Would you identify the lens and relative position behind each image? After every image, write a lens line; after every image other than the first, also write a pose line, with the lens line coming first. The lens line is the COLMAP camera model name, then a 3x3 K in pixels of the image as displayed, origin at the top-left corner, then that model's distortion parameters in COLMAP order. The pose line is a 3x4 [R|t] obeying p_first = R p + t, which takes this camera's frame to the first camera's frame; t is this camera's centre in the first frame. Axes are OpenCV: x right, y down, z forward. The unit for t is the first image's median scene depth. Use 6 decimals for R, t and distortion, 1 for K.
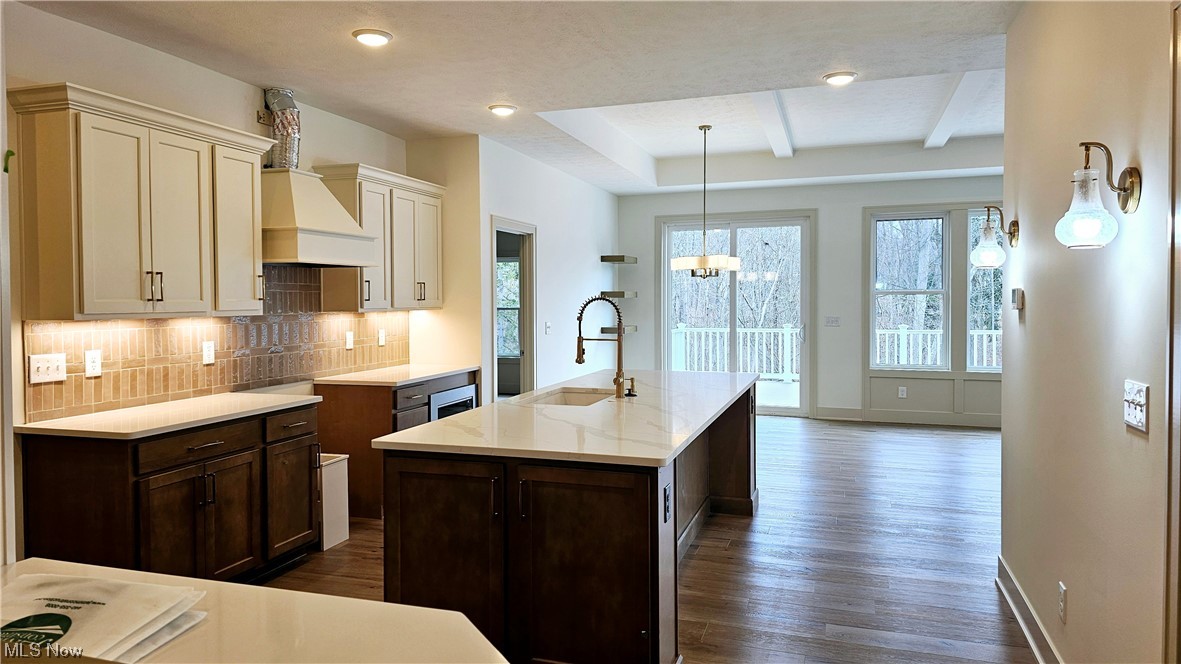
lens RADIAL K [[777.2, 0, 590.5], [0, 777.2, 332.0], [0, 0, 1]] dist [0.047993, -0.002267]
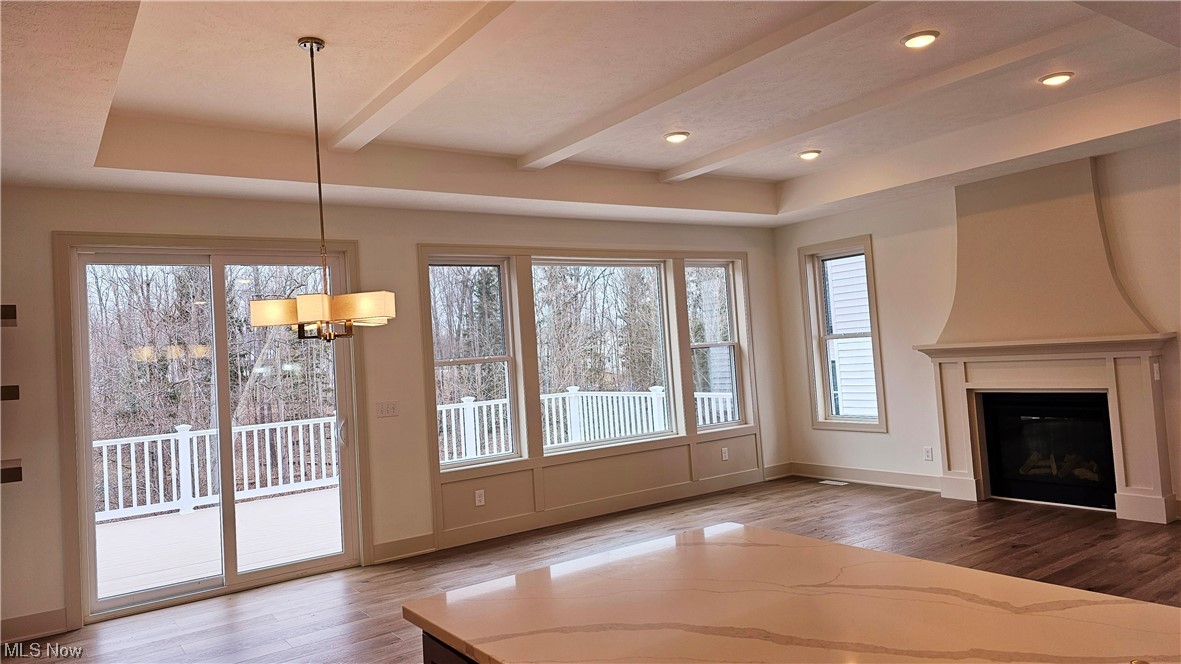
lens RADIAL K [[777.2, 0, 590.5], [0, 777.2, 332.0], [0, 0, 1]] dist [0.047993, -0.002267]
pose [[0.597982, -0.017820, 0.801312, -0.119230], [0.101142, 0.993439, -0.053385, -0.027065], [-0.795103, 0.112970, 0.595861, 0.458965]]
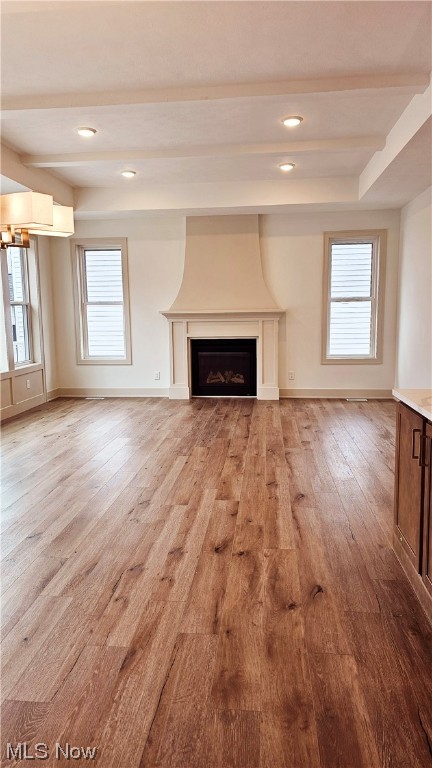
lens RADIAL K [[505.4, 0, 216.0], [0, 505.4, 384.0], [0, 0, 1]] dist [0.047993, -0.002267]
pose [[-0.177359, -0.141025, 0.973990, -0.143650], [0.057249, 0.986525, 0.153265, -0.026338], [-0.982480, 0.082943, -0.166895, 0.685156]]
